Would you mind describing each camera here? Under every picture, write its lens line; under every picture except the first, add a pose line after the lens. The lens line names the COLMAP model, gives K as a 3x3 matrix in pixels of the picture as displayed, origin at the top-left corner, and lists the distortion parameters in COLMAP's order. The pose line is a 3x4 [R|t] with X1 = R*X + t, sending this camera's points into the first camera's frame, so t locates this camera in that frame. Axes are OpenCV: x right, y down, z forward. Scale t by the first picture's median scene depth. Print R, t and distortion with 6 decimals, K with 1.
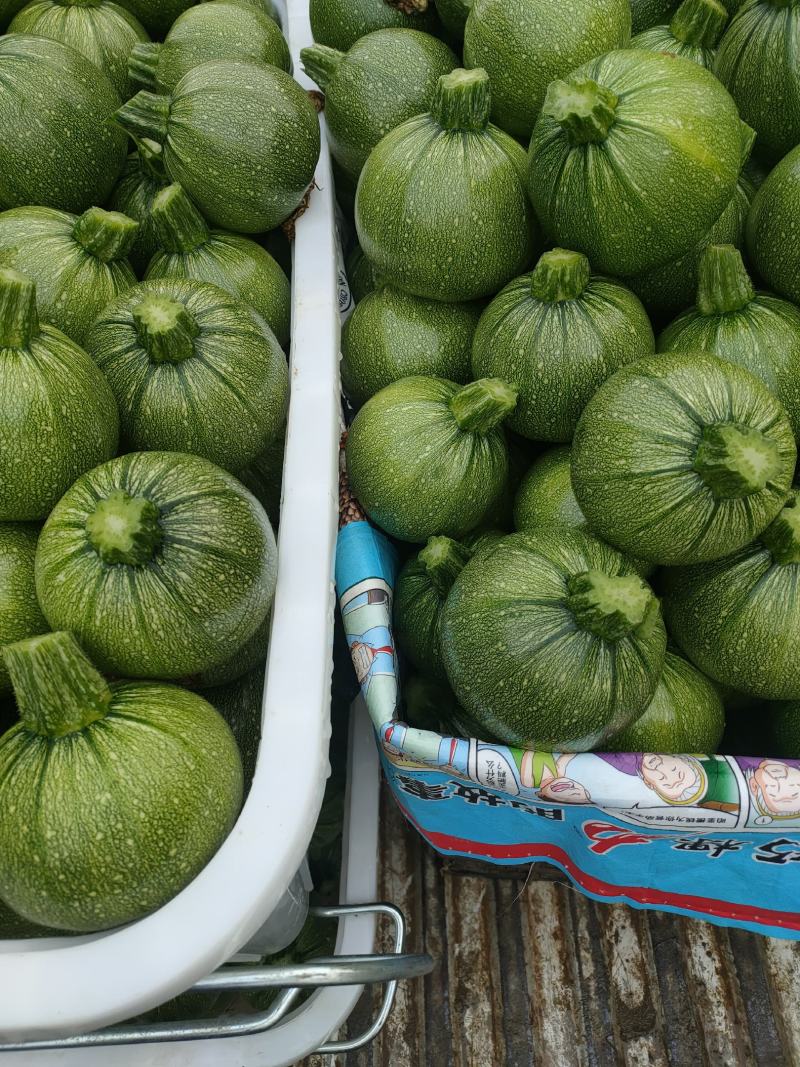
lens RADIAL K [[813.0, 0, 402.7], [0, 813.0, 527.9], [0, 0, 1]] dist [0.068755, -0.081151]
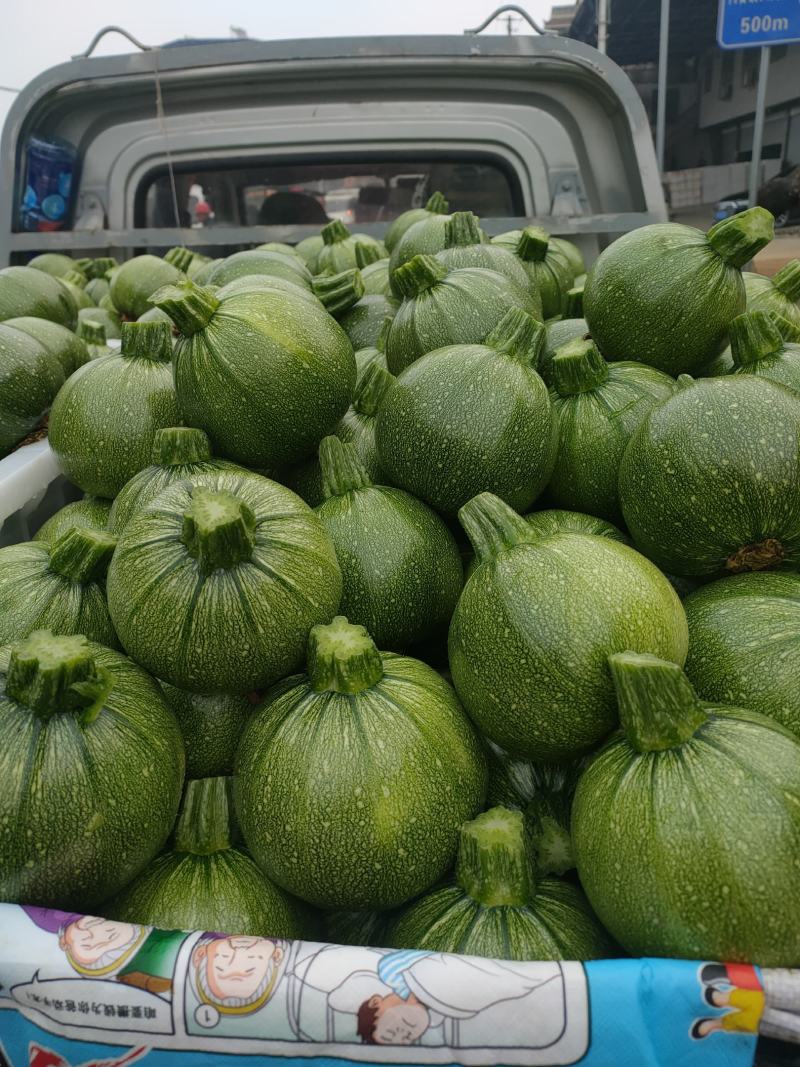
lens RADIAL K [[813.0, 0, 402.7], [0, 813.0, 527.9], [0, 0, 1]] dist [0.068755, -0.081151]
pose [[0.996048, 0.065185, -0.060321, 0.618783], [-0.087730, 0.827911, -0.553956, 0.386320], [0.013830, 0.557059, 0.830358, 0.198438]]
